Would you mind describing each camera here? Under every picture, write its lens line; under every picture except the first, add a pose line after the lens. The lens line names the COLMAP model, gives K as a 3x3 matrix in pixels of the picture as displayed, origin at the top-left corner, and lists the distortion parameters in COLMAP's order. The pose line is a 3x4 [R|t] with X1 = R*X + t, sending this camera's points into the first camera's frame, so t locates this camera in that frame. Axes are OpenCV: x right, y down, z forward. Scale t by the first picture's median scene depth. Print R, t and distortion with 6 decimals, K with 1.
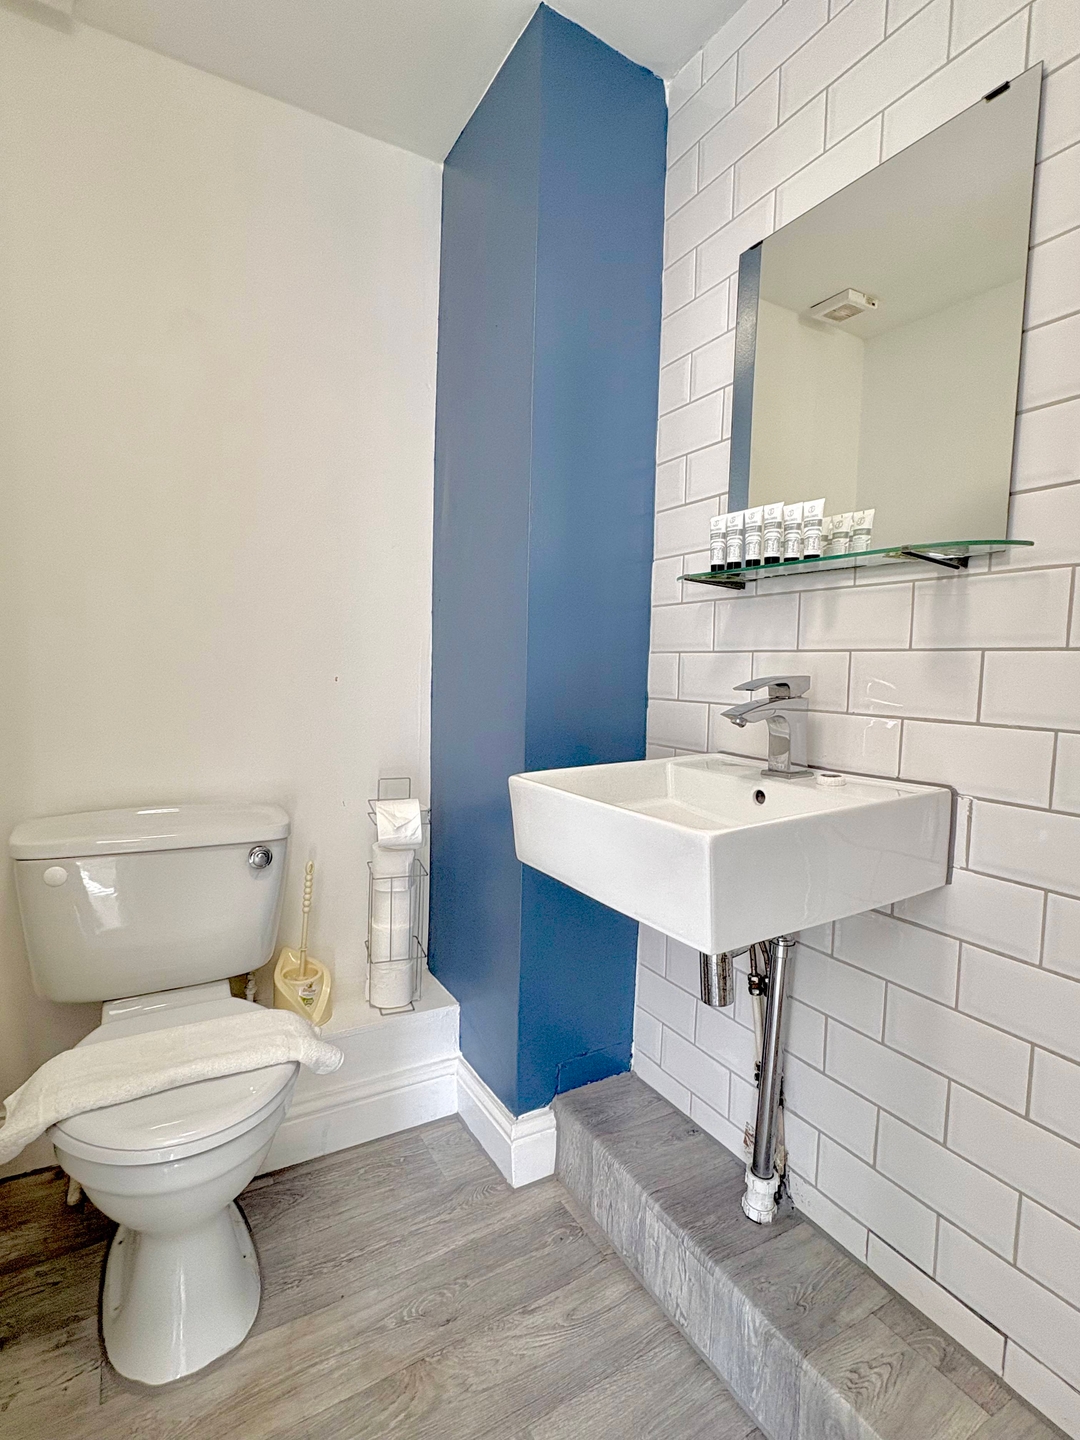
lens RADIAL K [[700.7, 0, 540.6], [0, 700.7, 719.9], [0, 0, 1]] dist [0.000442, 0.000408]
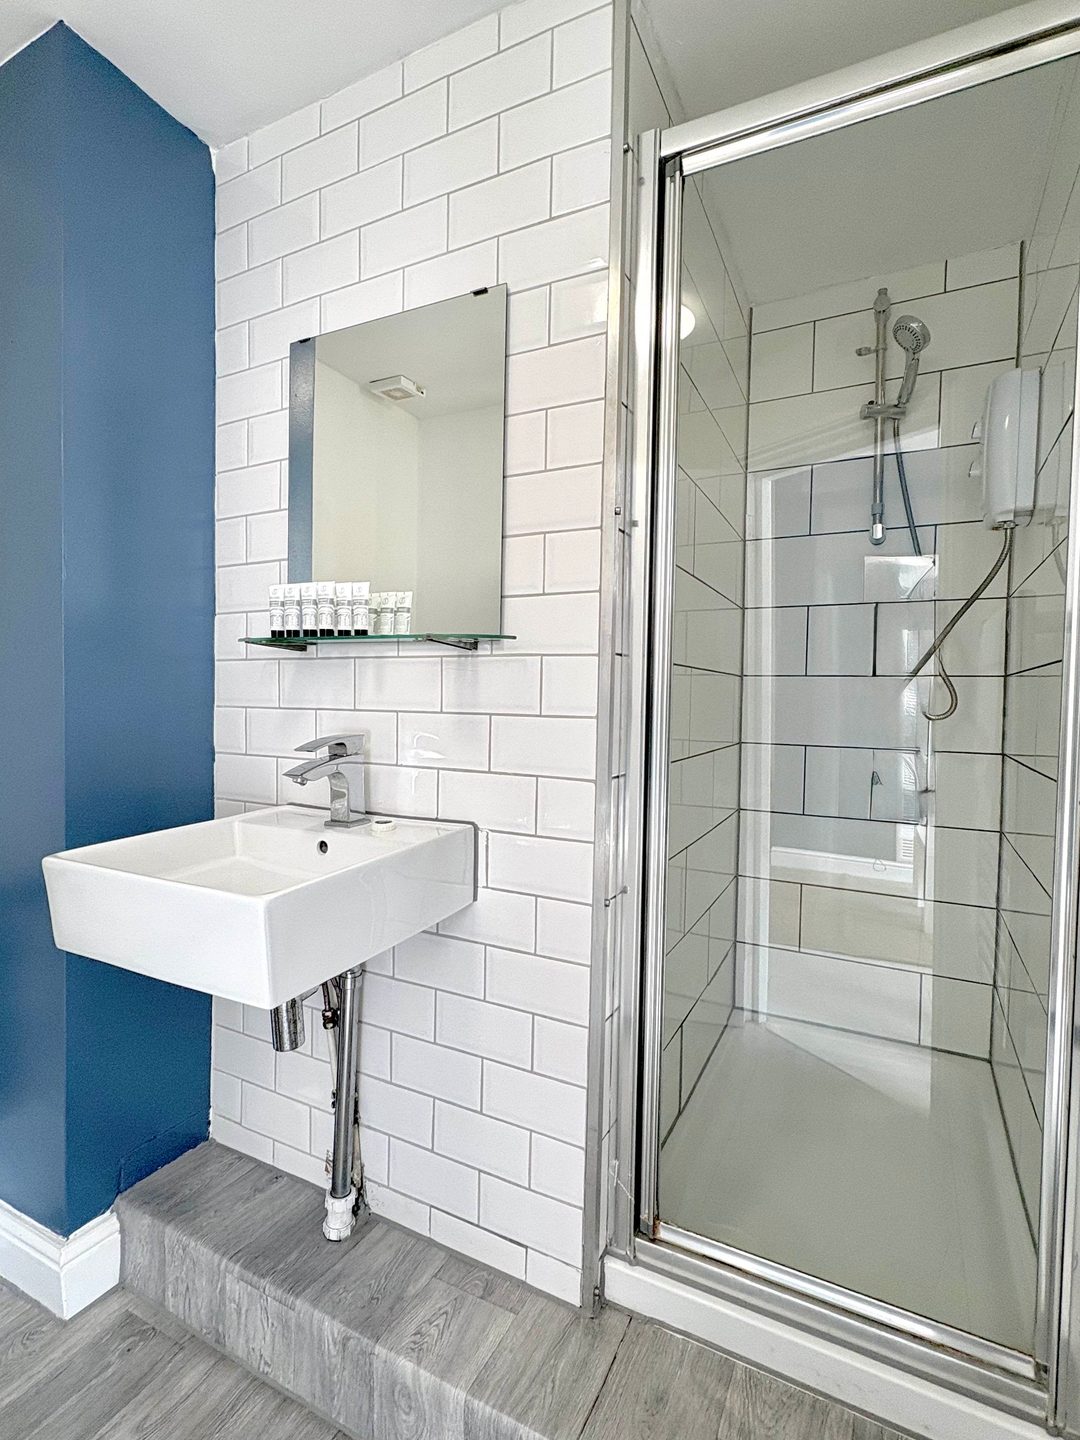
lens RADIAL K [[700.7, 0, 541.6], [0, 700.7, 721.0], [0, 0, 1]] dist [0.000442, 0.000408]
pose [[0.843734, -0.027210, 0.536072, 0.017103], [0.043708, 0.998881, -0.018091, -0.048493], [-0.534980, 0.038694, 0.843978, -0.107922]]
